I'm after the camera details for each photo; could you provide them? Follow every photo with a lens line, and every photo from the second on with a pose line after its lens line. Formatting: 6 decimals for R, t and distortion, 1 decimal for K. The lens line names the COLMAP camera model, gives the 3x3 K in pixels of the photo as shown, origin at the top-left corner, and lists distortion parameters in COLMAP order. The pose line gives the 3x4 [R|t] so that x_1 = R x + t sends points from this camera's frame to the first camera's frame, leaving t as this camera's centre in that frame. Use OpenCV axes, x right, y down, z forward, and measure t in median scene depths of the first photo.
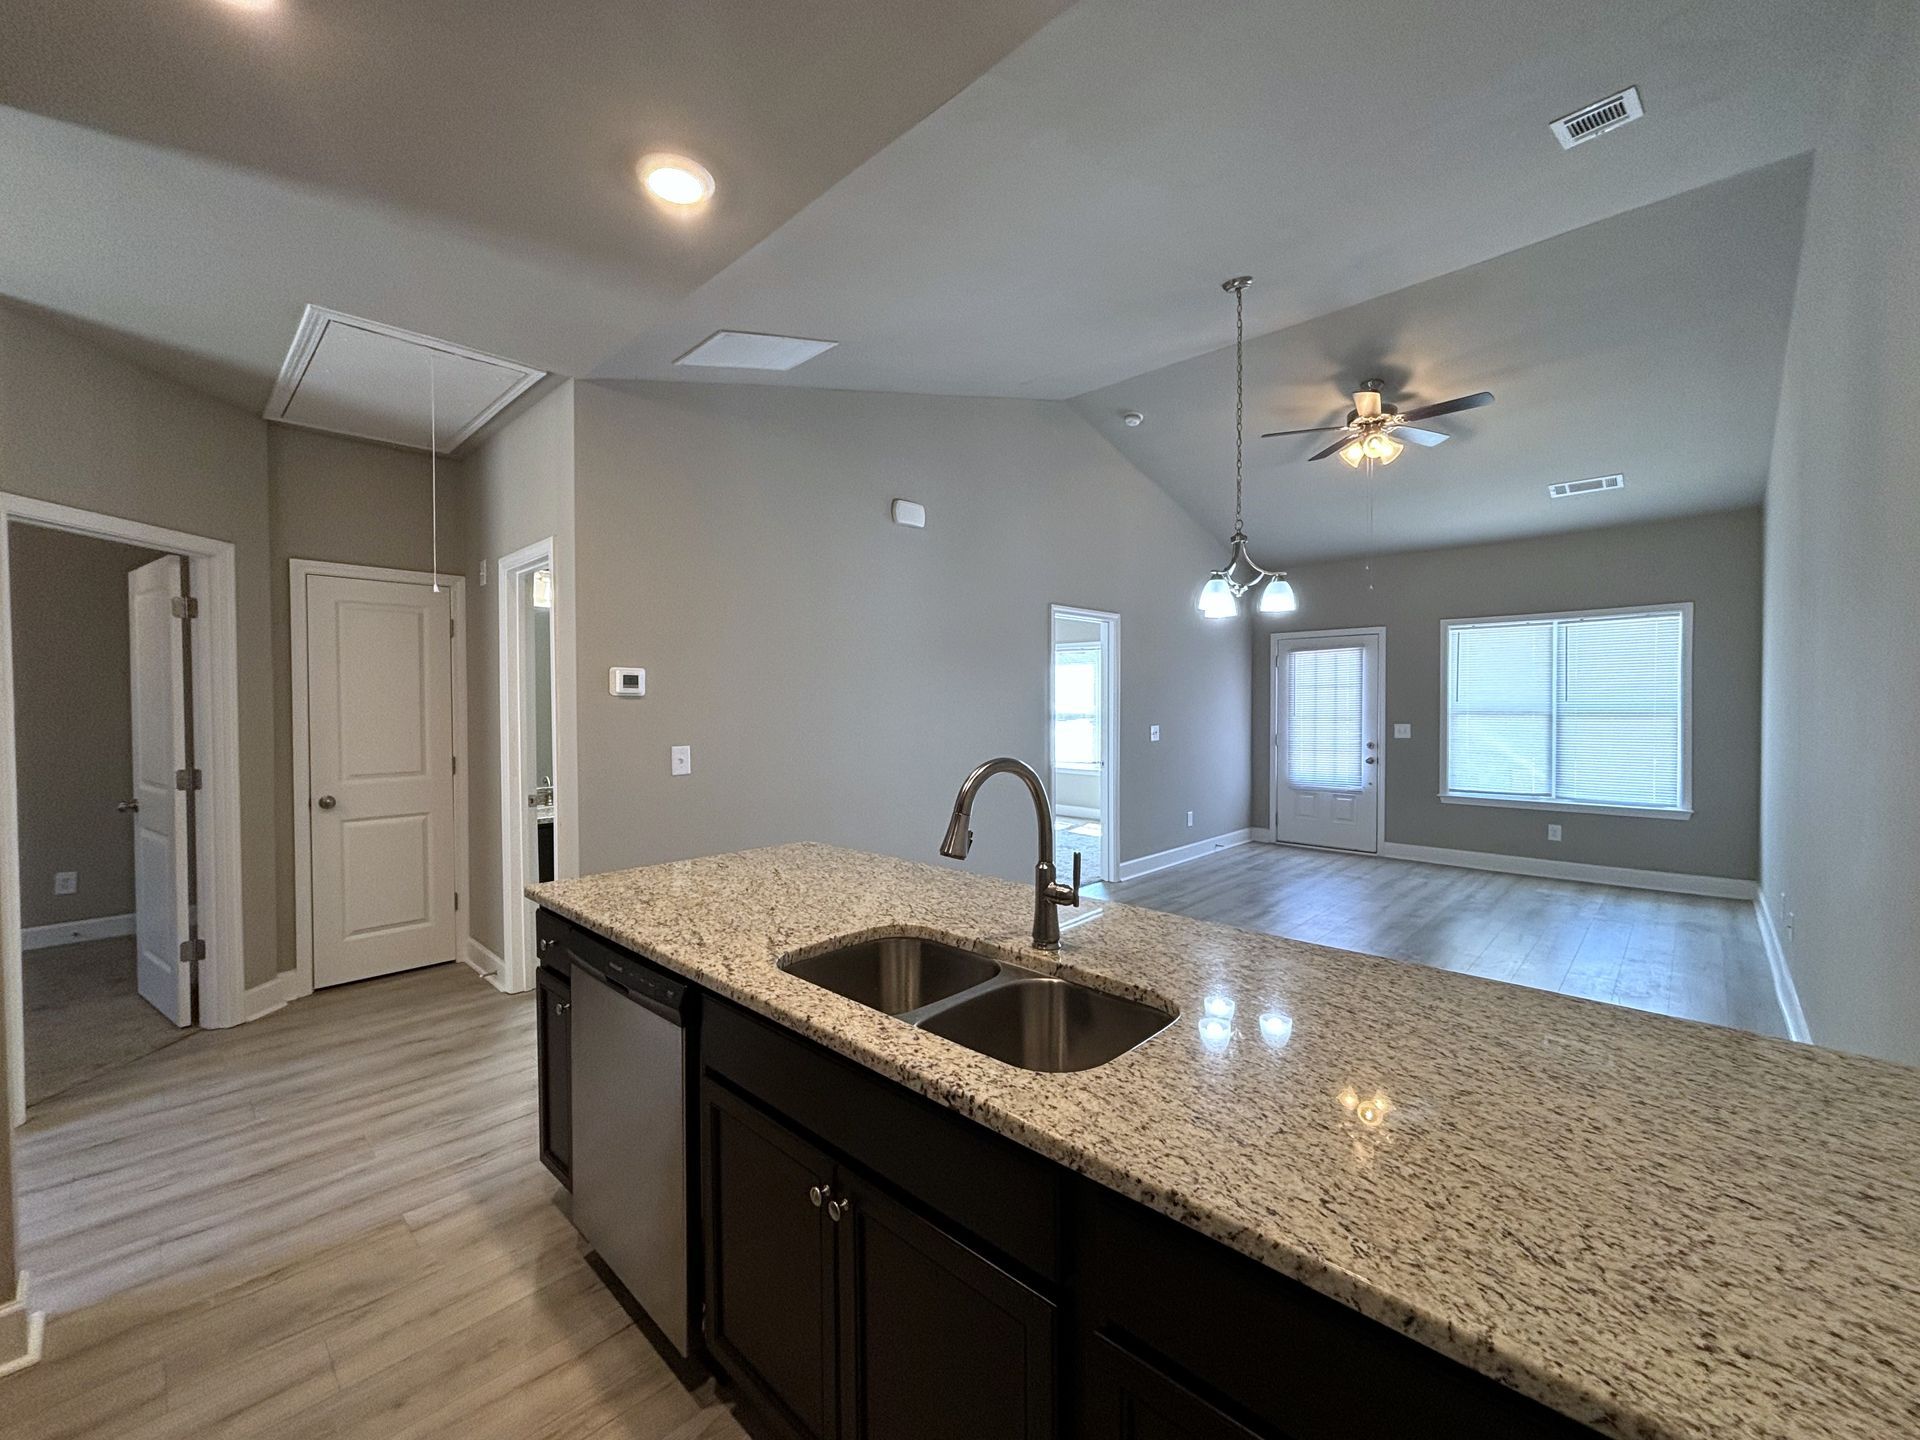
lens RADIAL K [[784.0, 0, 956.7], [0, 784.0, 718.4], [0, 0, 1]] dist [0.001963, 0.000191]
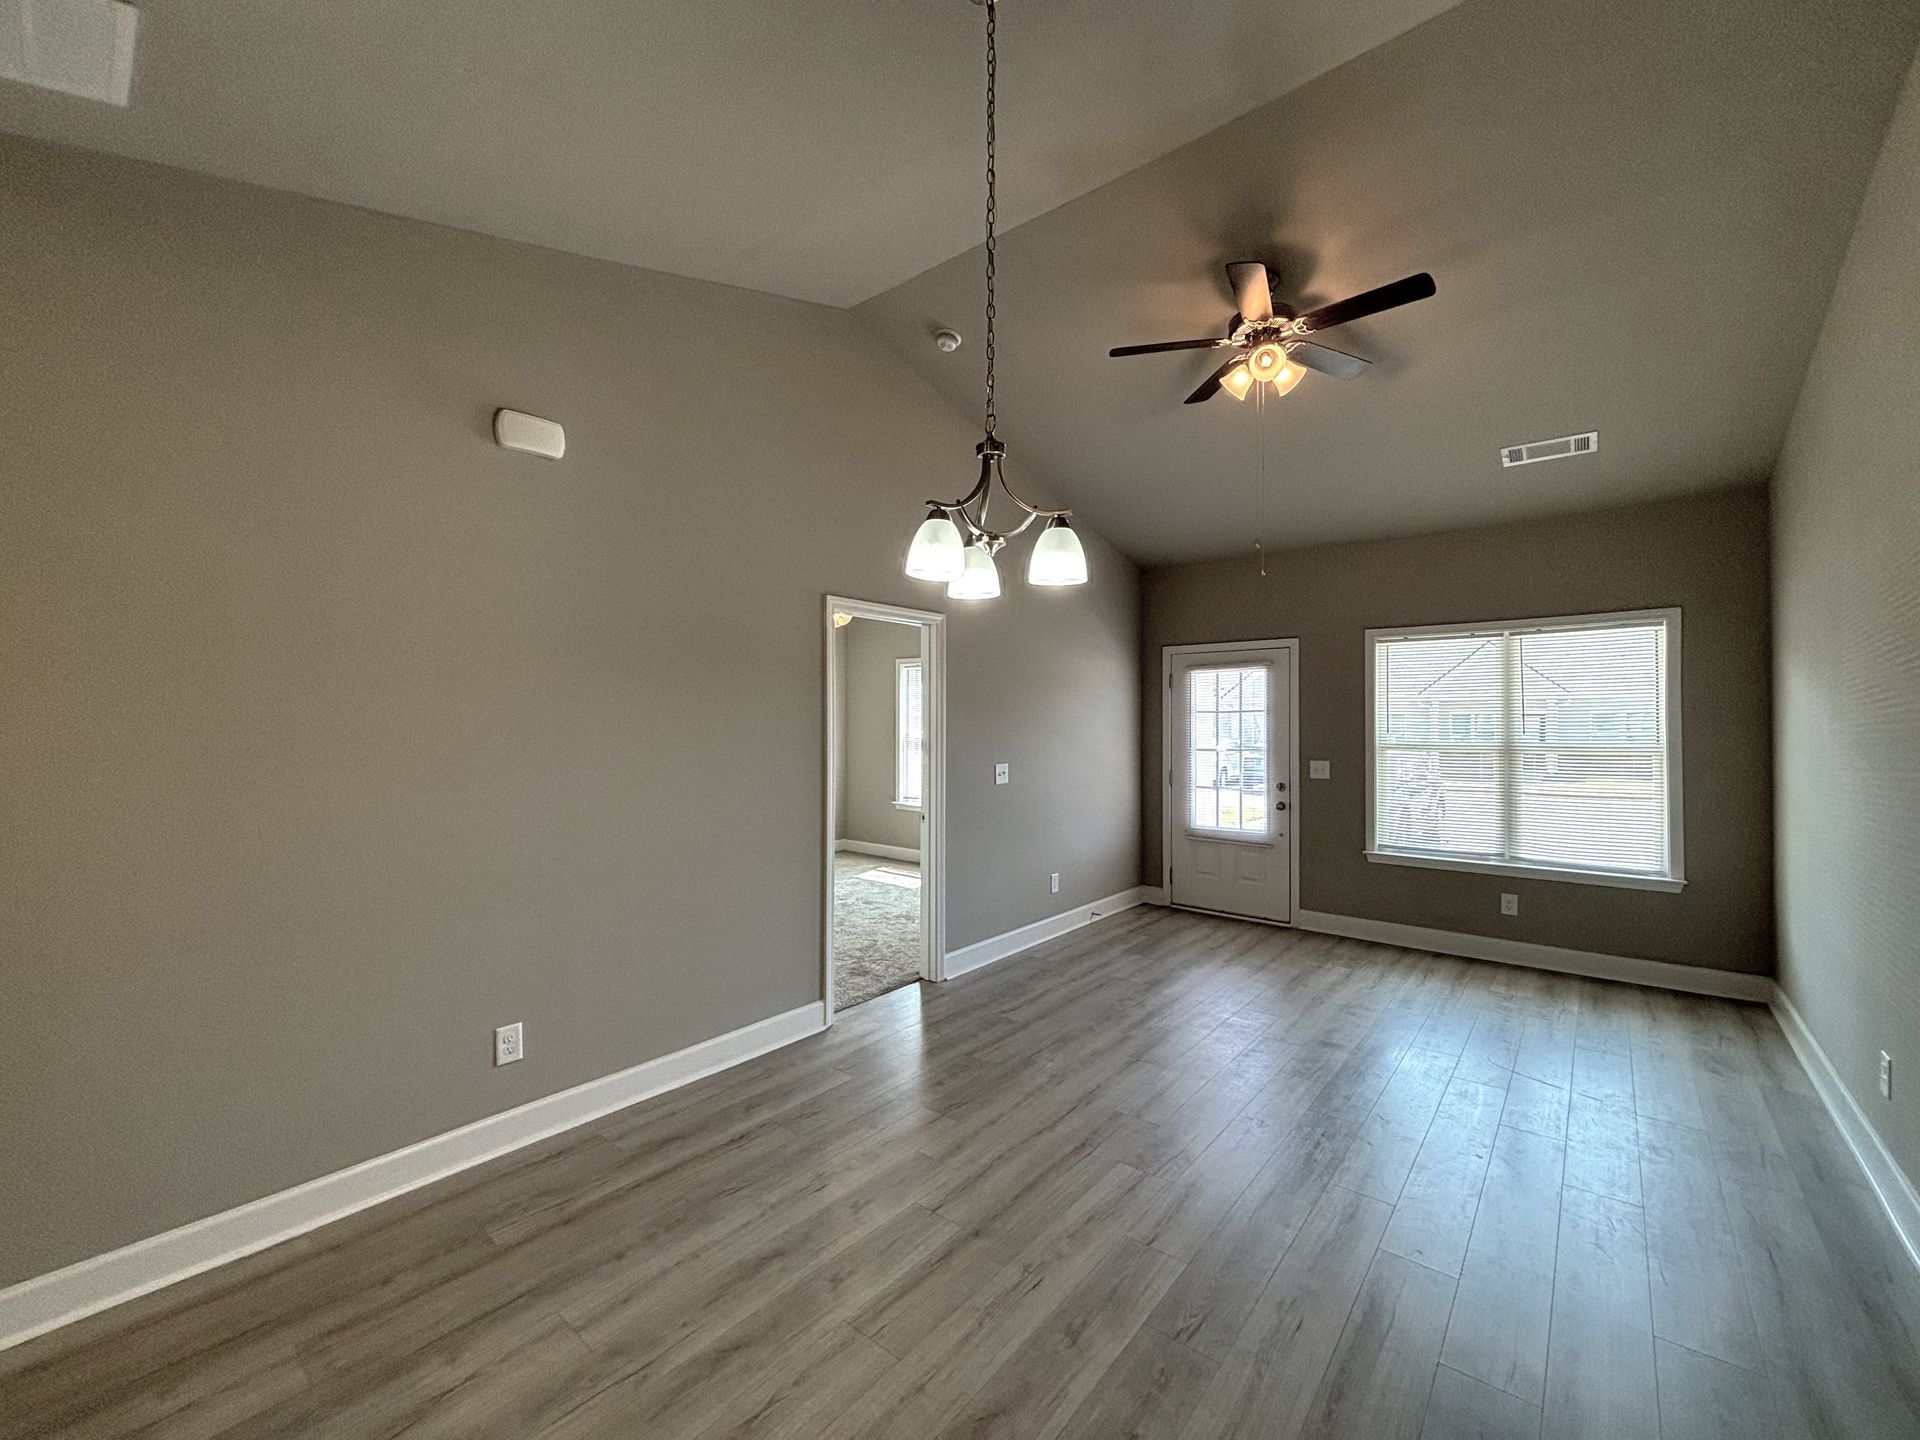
lens RADIAL K [[782.6, 0, 961.5], [0, 782.6, 714.4], [0, 0, 1]] dist [0.001147, -0.000054]
pose [[0.997502, 0.005985, 0.070387, 0.303584], [-0.004145, 0.999647, -0.026247, -0.034428], [-0.070520, 0.025890, 0.997174, 0.474972]]
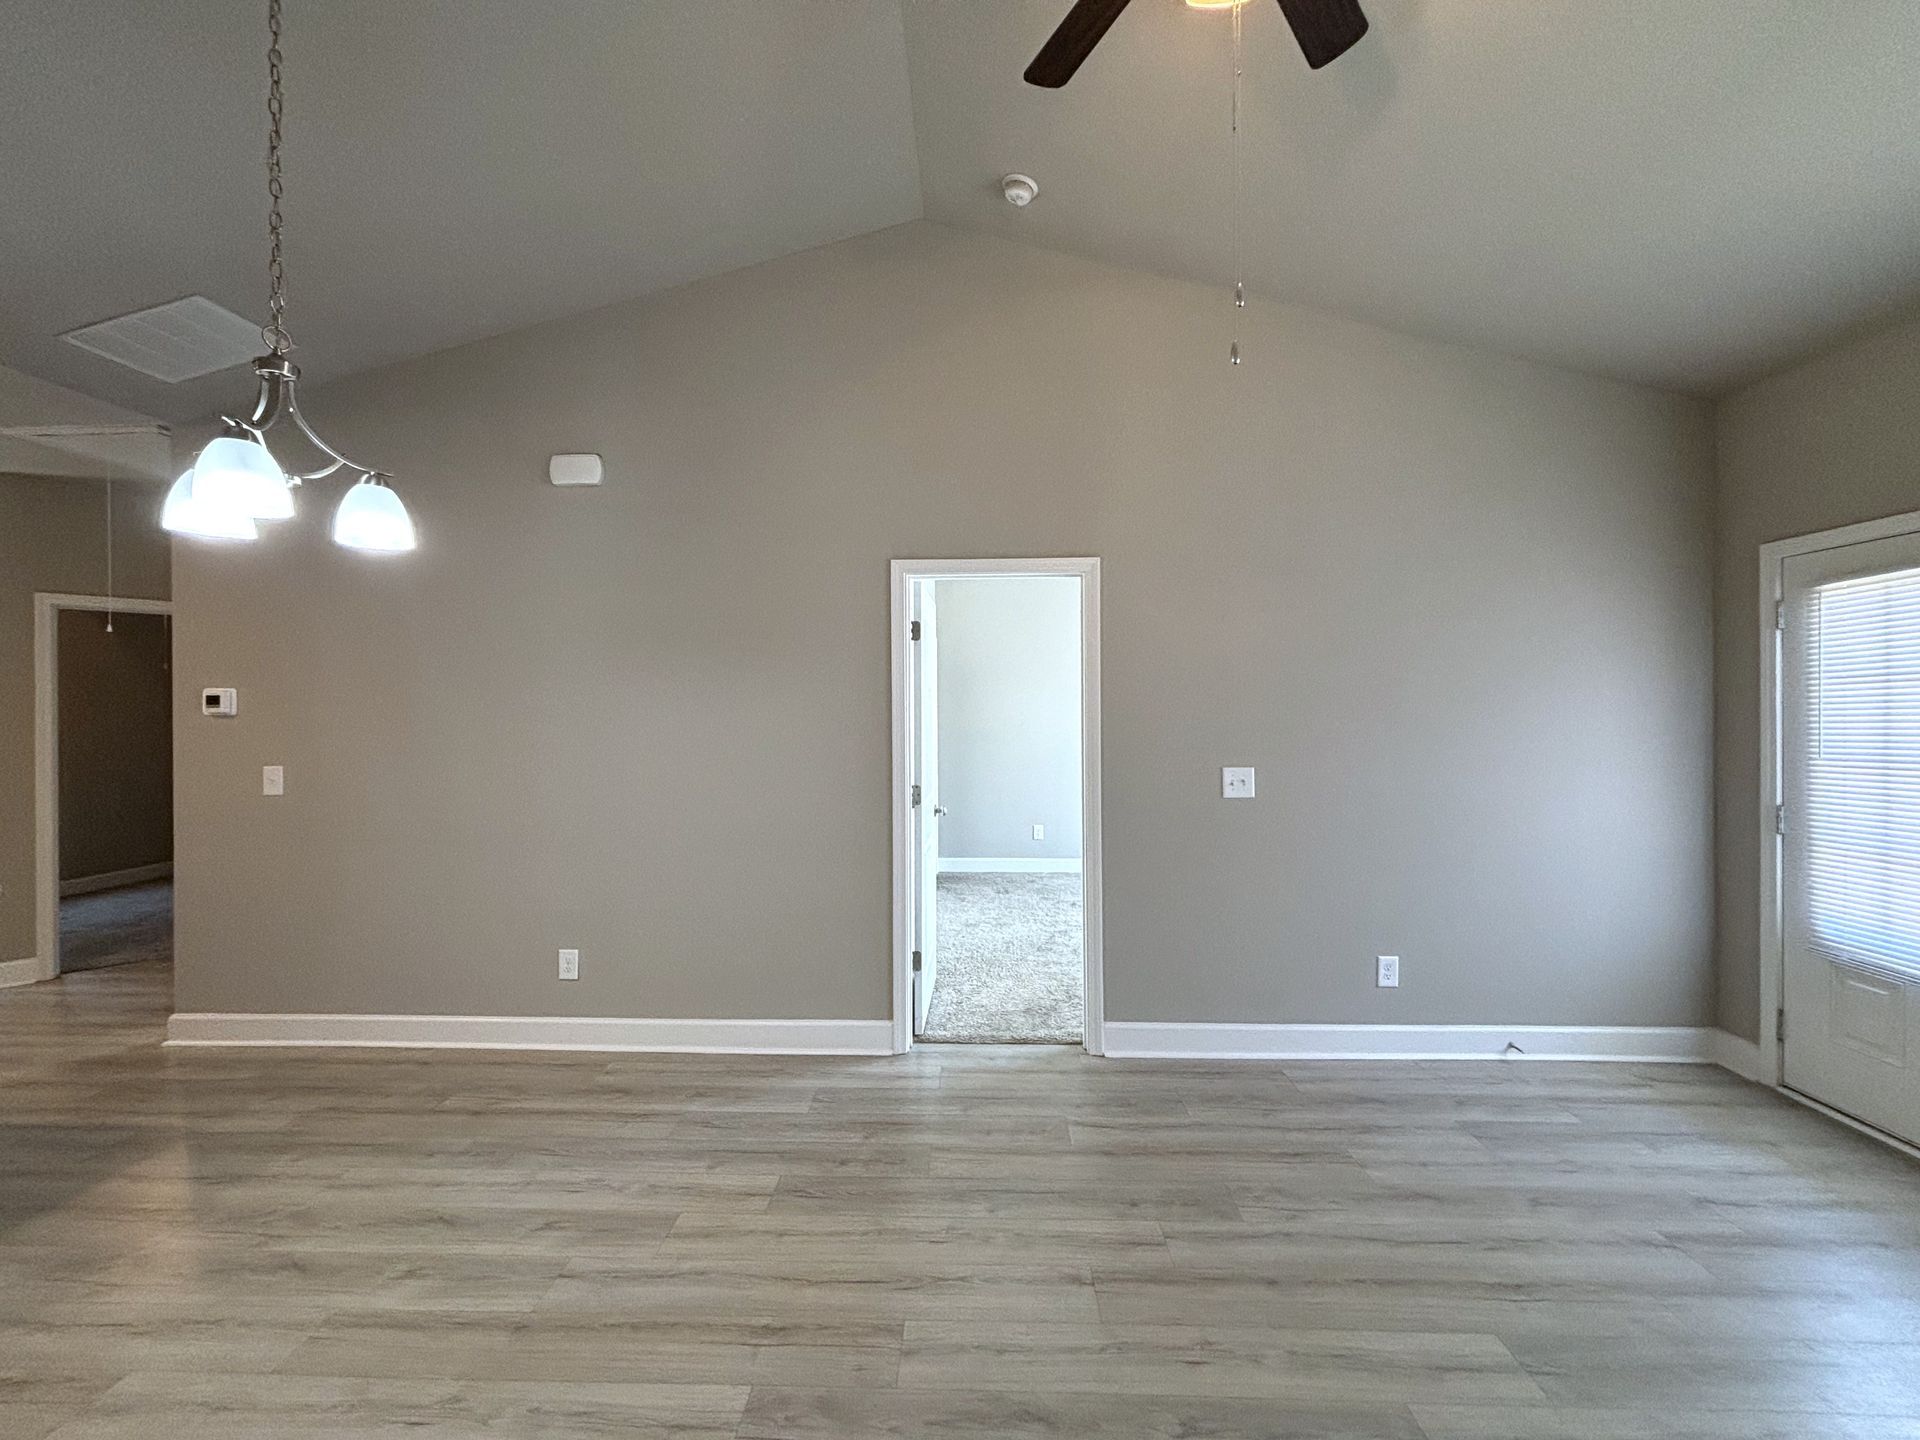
lens RADIAL K [[784.0, 0, 956.7], [0, 784.0, 718.4], [0, 0, 1]] dist [0.001963, 0.000191]
pose [[0.668774, 0.006023, -0.743441, 0.961616], [-0.015194, 0.999869, -0.005567, -0.032268], [0.743311, 0.015018, 0.668778, 0.998557]]
